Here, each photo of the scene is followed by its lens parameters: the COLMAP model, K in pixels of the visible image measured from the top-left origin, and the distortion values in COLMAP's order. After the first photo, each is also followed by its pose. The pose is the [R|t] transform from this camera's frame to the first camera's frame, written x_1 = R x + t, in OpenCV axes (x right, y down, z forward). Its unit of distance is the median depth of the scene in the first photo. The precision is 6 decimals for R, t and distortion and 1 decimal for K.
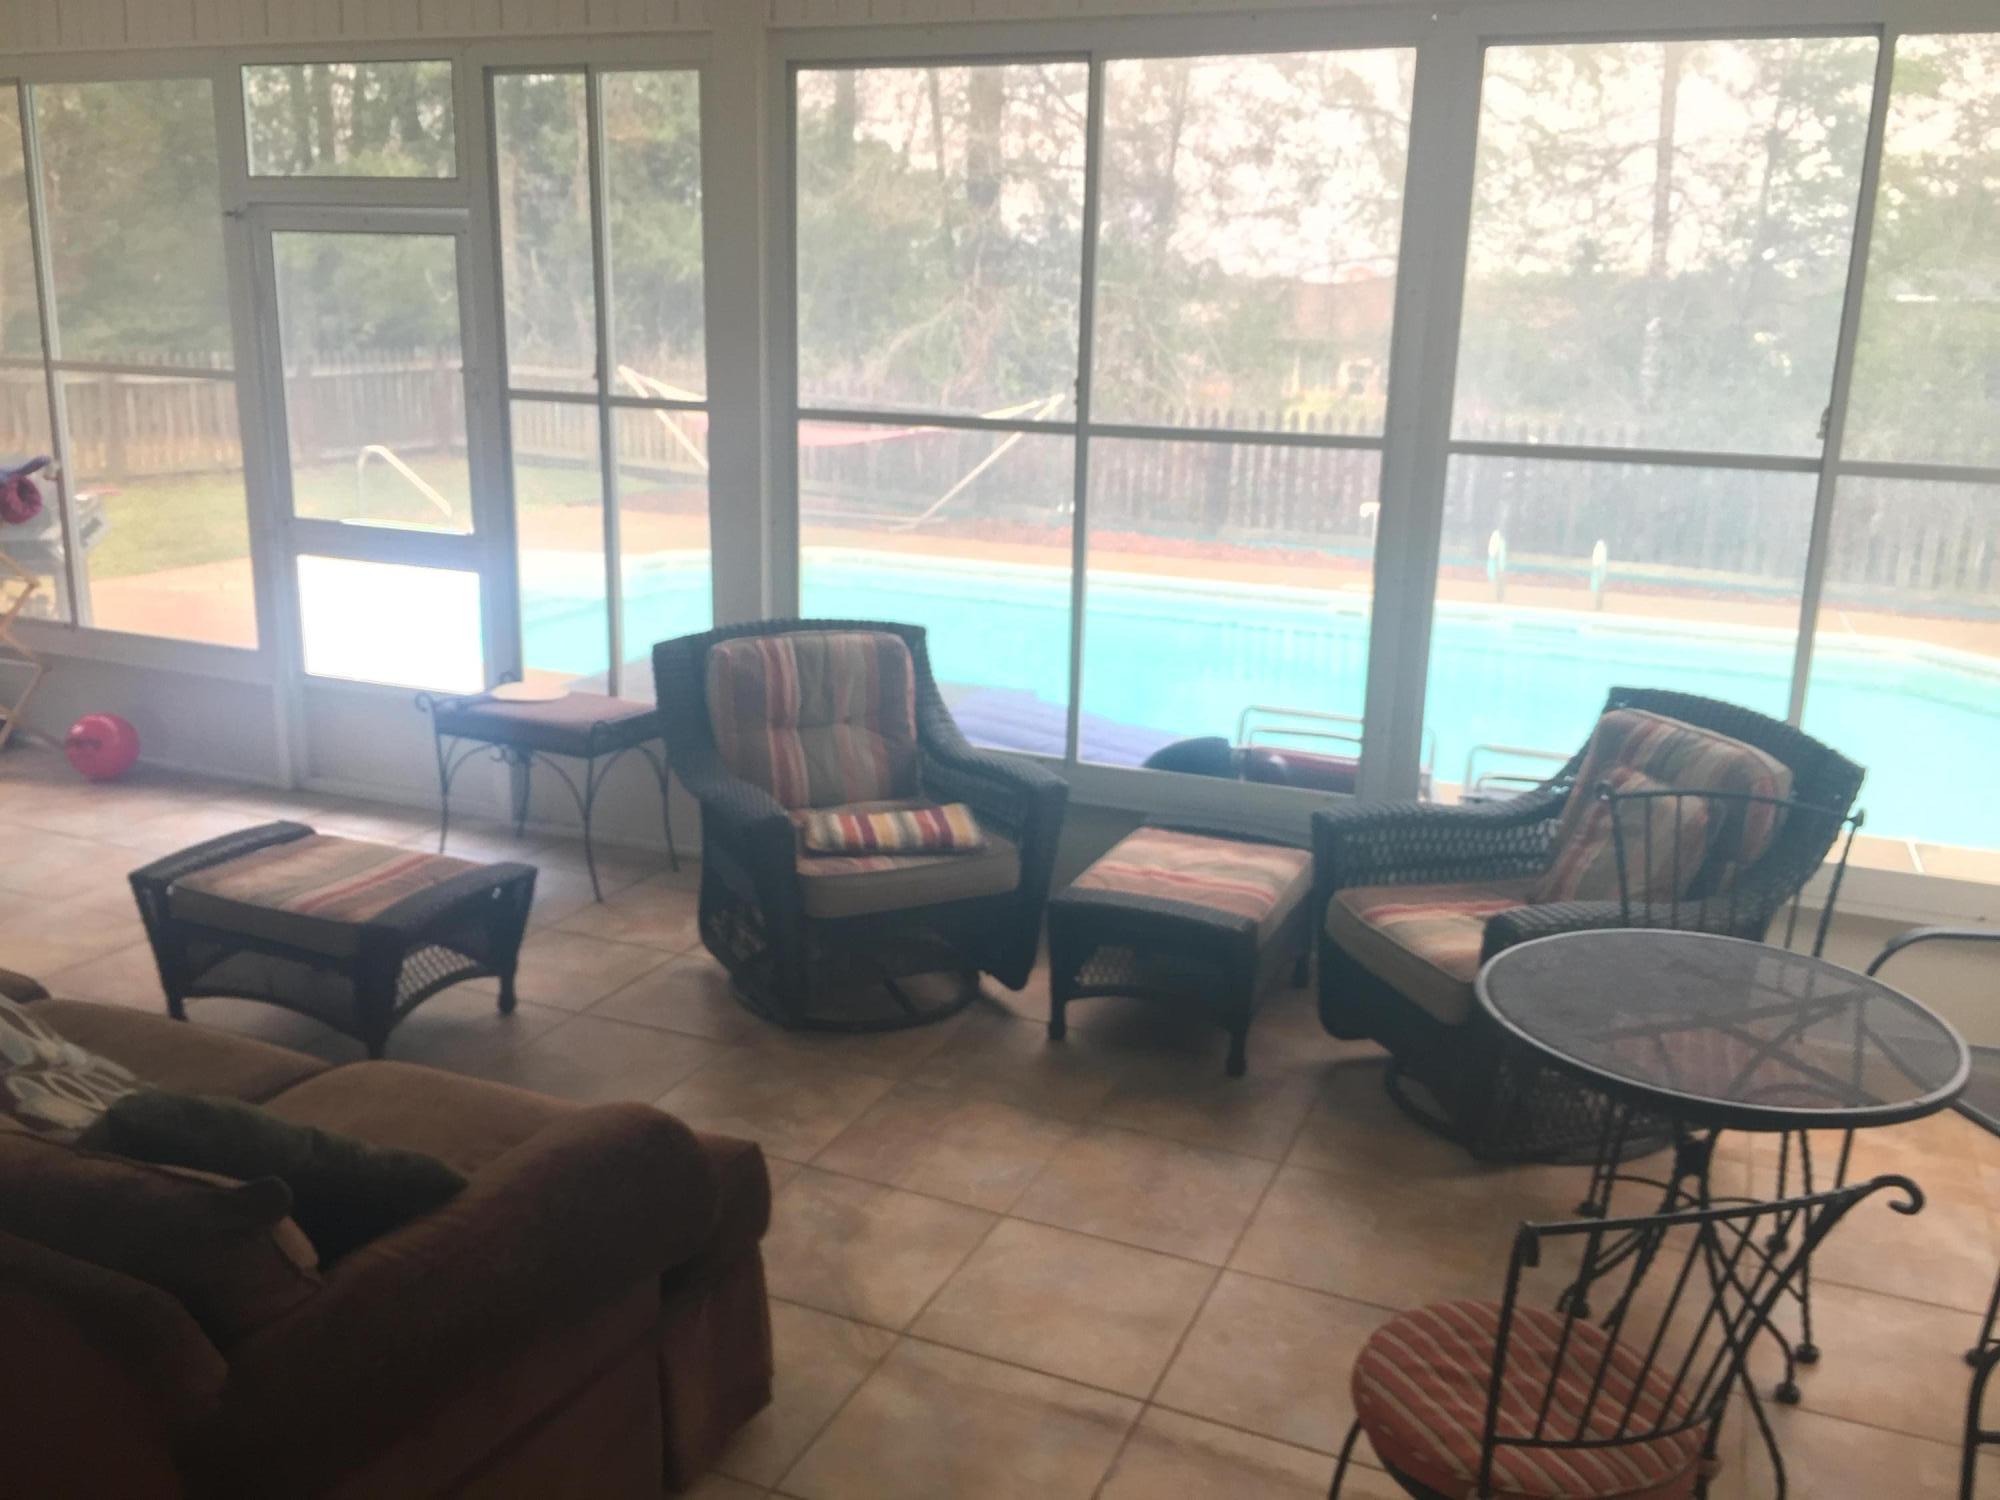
lens RADIAL K [[1709.5, 0, 1000.7], [0, 1709.5, 750.8], [0, 0, 1]] dist [0.081196, -0.119516]
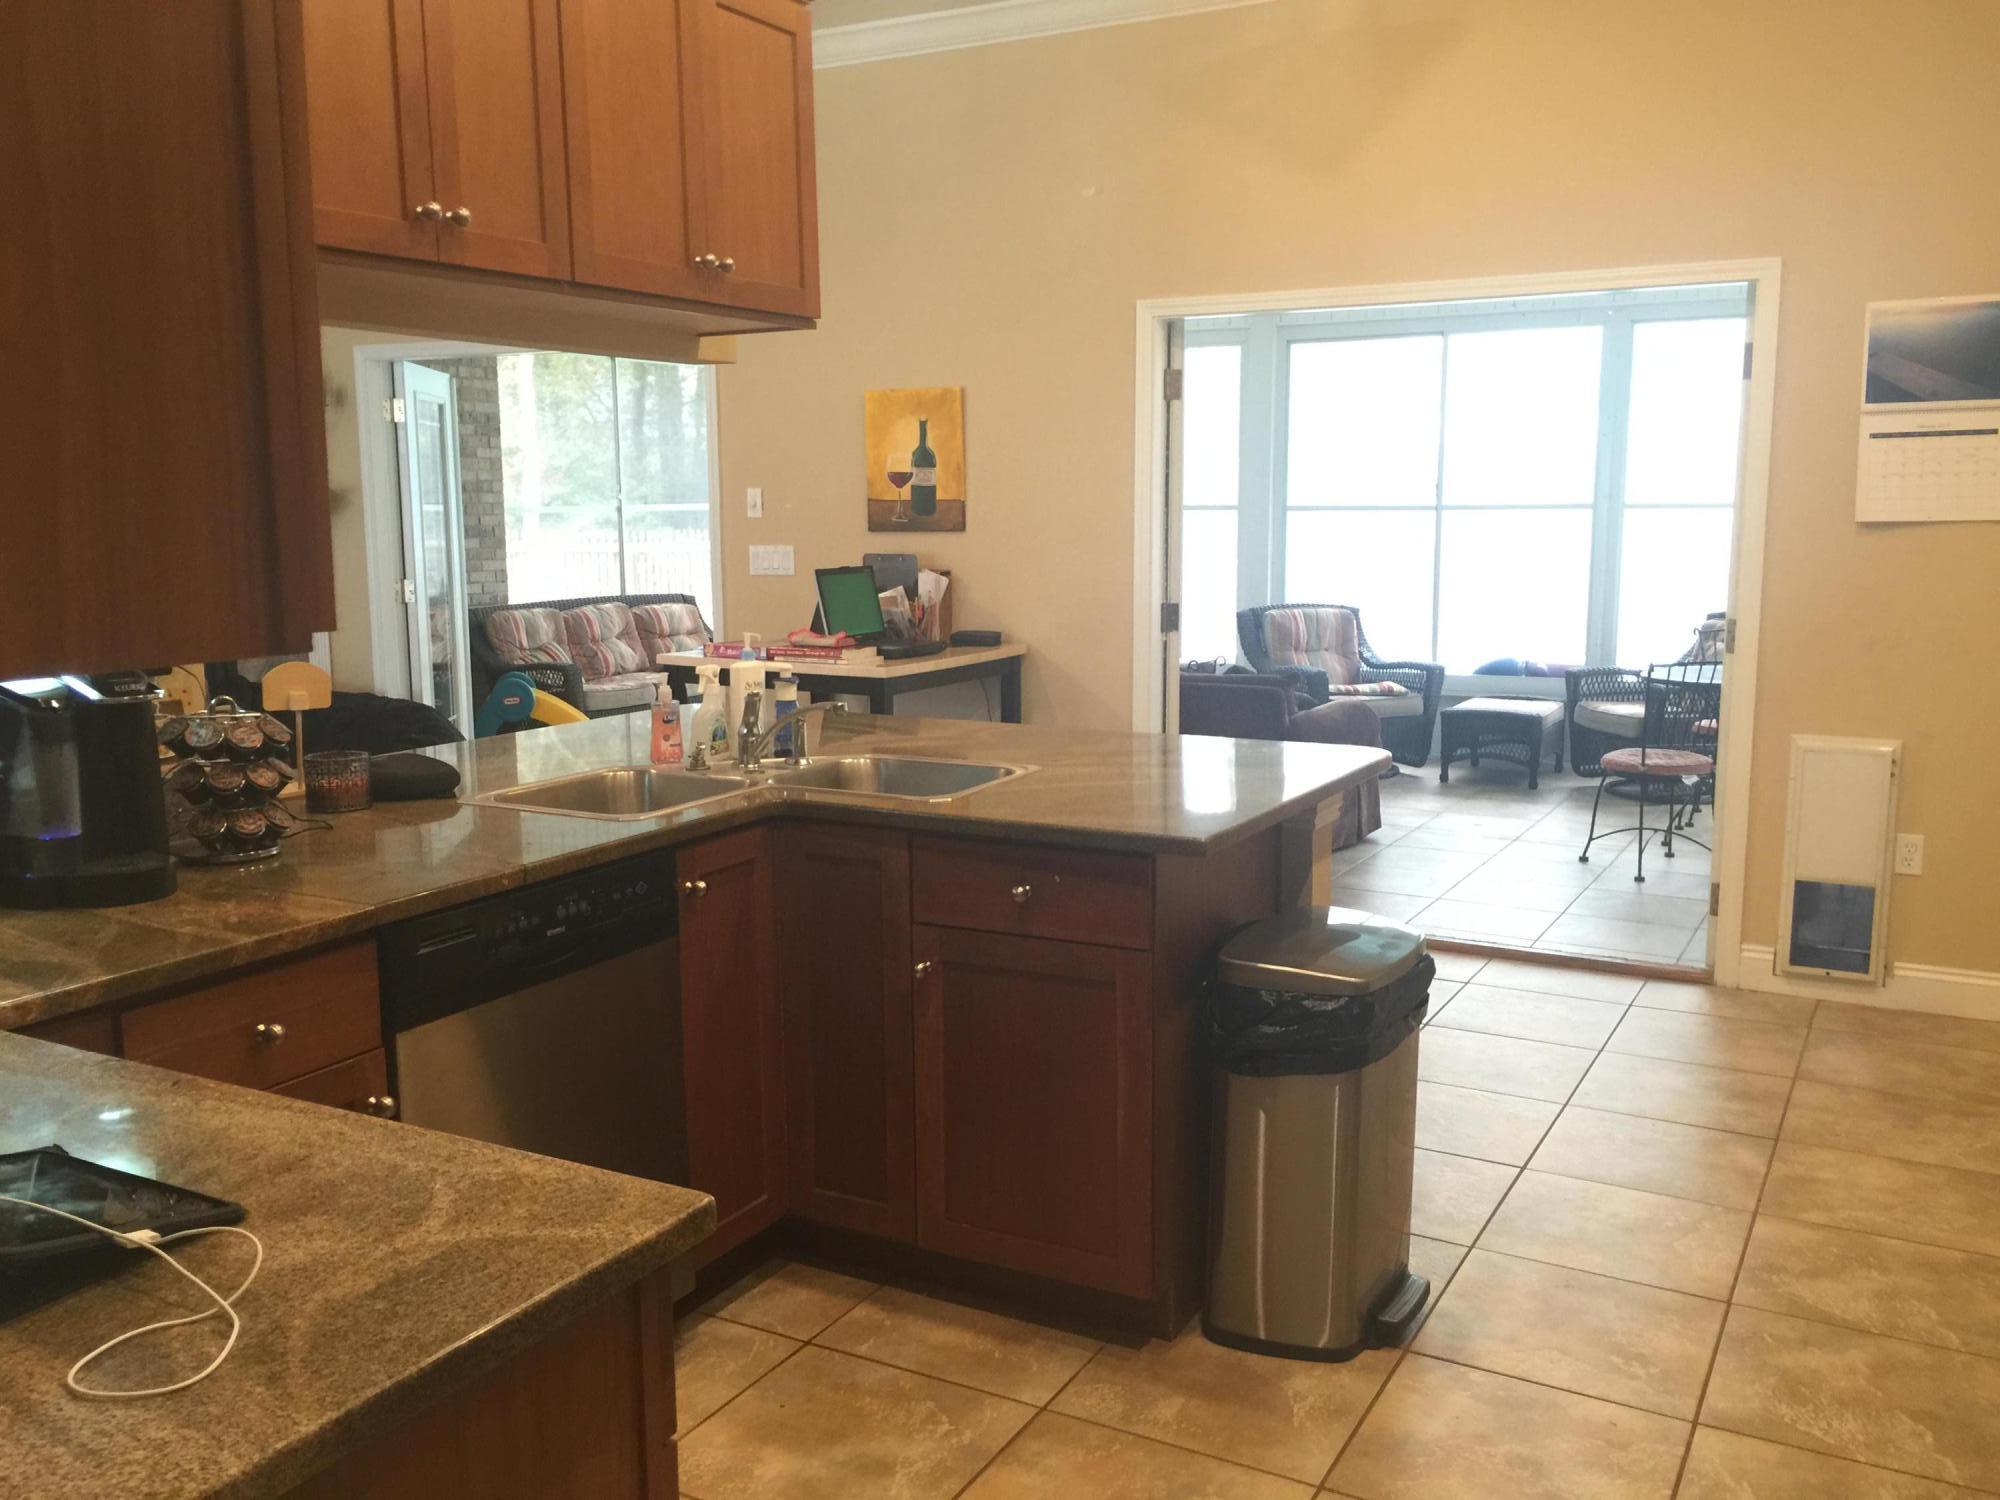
lens RADIAL K [[1709.5, 0, 995.7], [0, 1709.5, 749.1], [0, 0, 1]] dist [0.081196, -0.119516]
pose [[0.993820, -0.016566, -0.109761, -0.260906], [0.005635, 0.995055, -0.099163, 0.304049], [0.110861, 0.097932, 0.988999, -1.078169]]
